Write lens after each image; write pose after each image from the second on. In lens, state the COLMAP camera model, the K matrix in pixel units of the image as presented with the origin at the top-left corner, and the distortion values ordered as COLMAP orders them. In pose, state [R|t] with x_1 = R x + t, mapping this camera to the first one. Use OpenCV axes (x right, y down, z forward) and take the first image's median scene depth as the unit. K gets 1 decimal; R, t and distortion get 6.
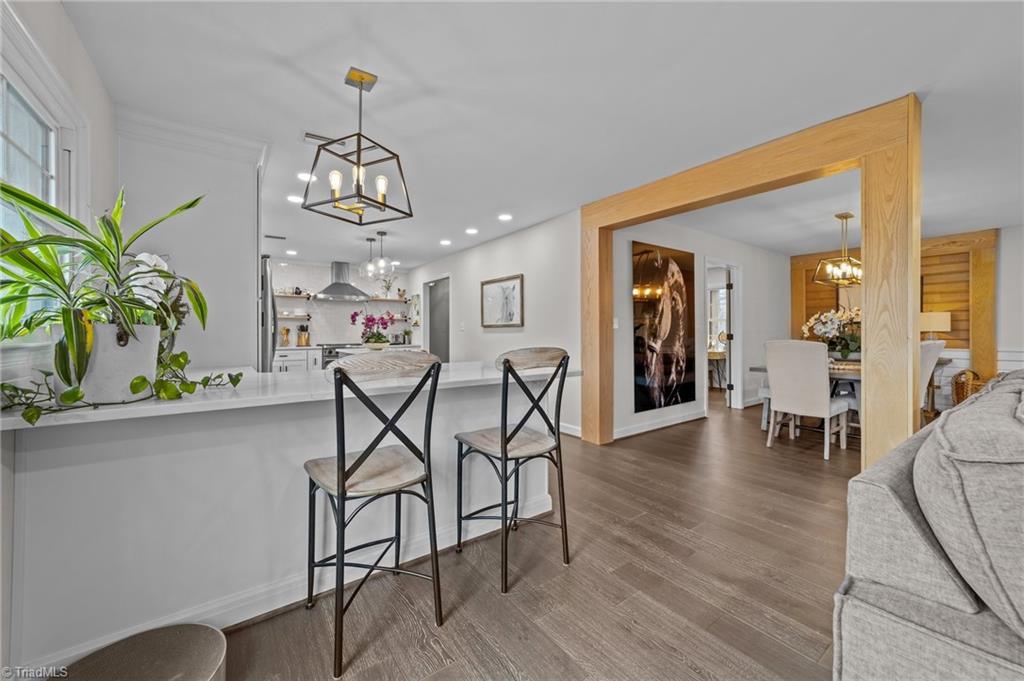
lens RADIAL K [[395.6, 0, 507.7], [0, 395.6, 336.0], [0, 0, 1]] dist [-0.008990, 0.002697]
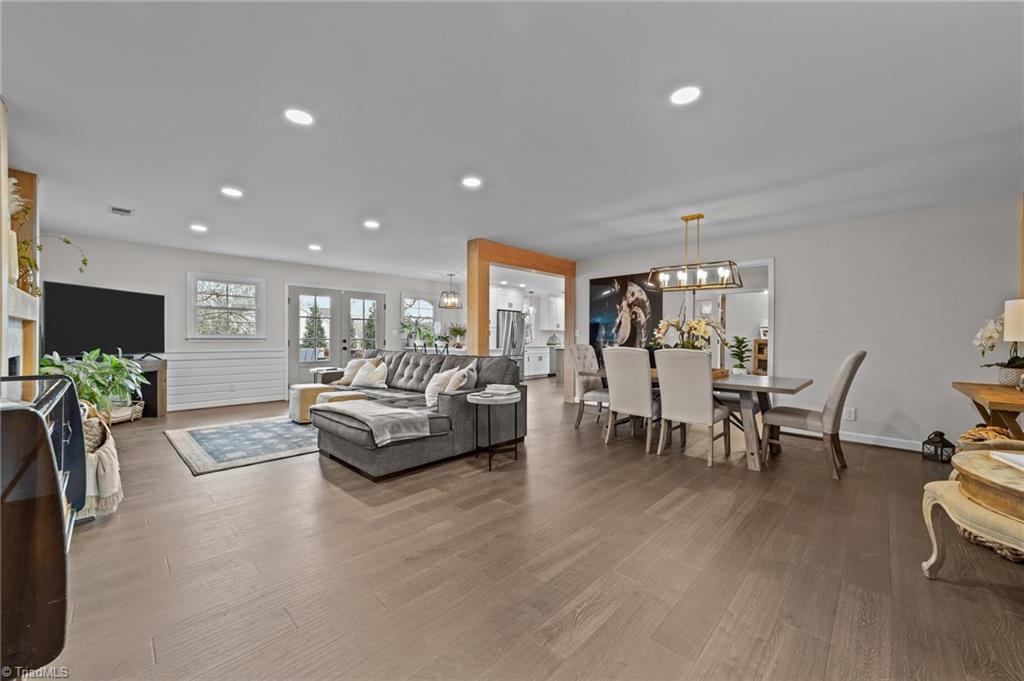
lens RADIAL K [[395.6, 0, 509.5], [0, 395.6, 338.0], [0, 0, 1]] dist [-0.008990, 0.002697]
pose [[0.190374, 0.003334, -0.981706, 1.617950], [-0.010193, 0.999947, 0.001419, -0.008677], [0.981659, 0.009737, 0.190398, 0.347792]]
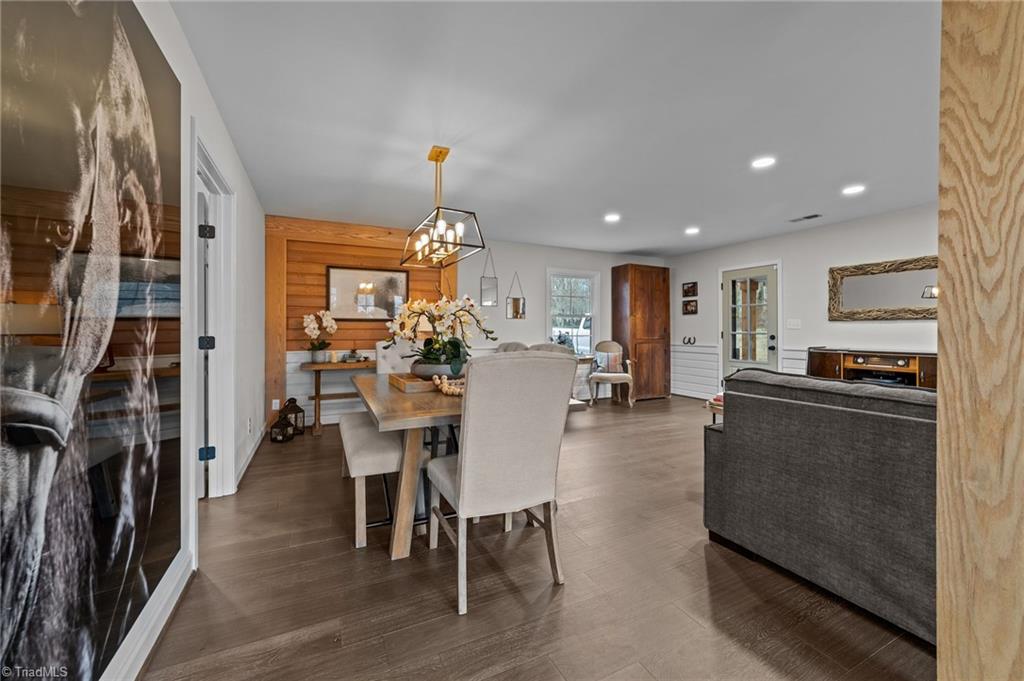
lens RADIAL K [[395.6, 0, 512.5], [0, 395.6, 330.4], [0, 0, 1]] dist [-0.008990, 0.002697]
pose [[0.174723, 0.003782, 0.984610, 0.212140], [0.005578, 0.999973, -0.004831, -0.008970], [-0.984602, 0.006336, 0.174697, 0.694399]]
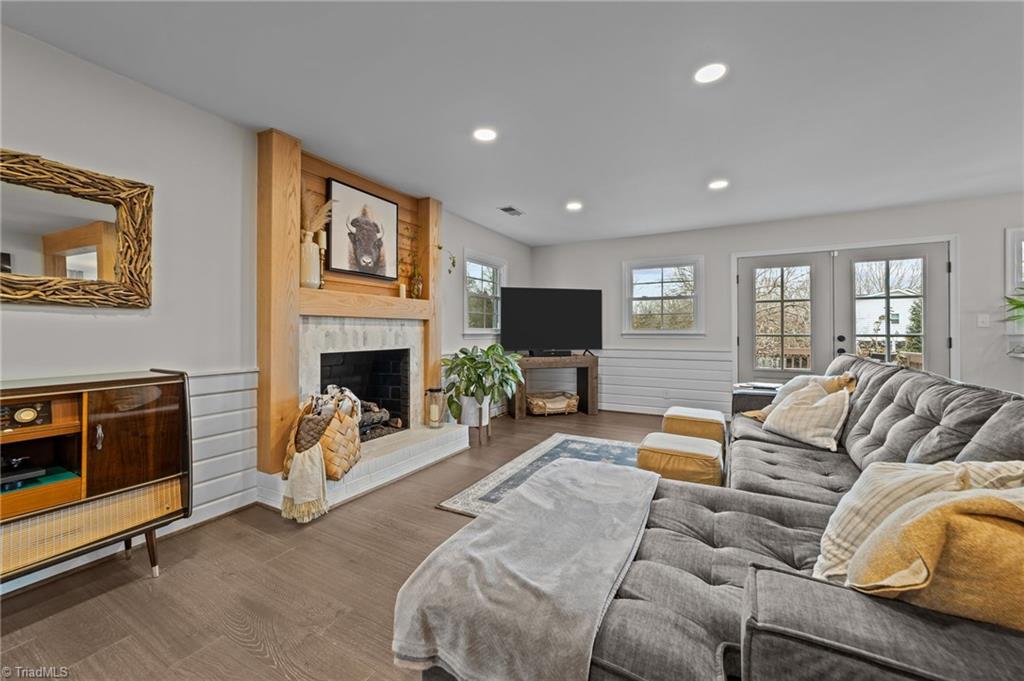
lens RADIAL K [[395.6, 0, 525.5], [0, 395.6, 327.5], [0, 0, 1]] dist [-0.008990, 0.002697]
pose [[-0.894741, -0.001700, -0.446583, 0.964128], [0.000729, 0.999986, -0.005267, -0.007981], [0.446586, -0.005038, -0.894727, 0.487974]]
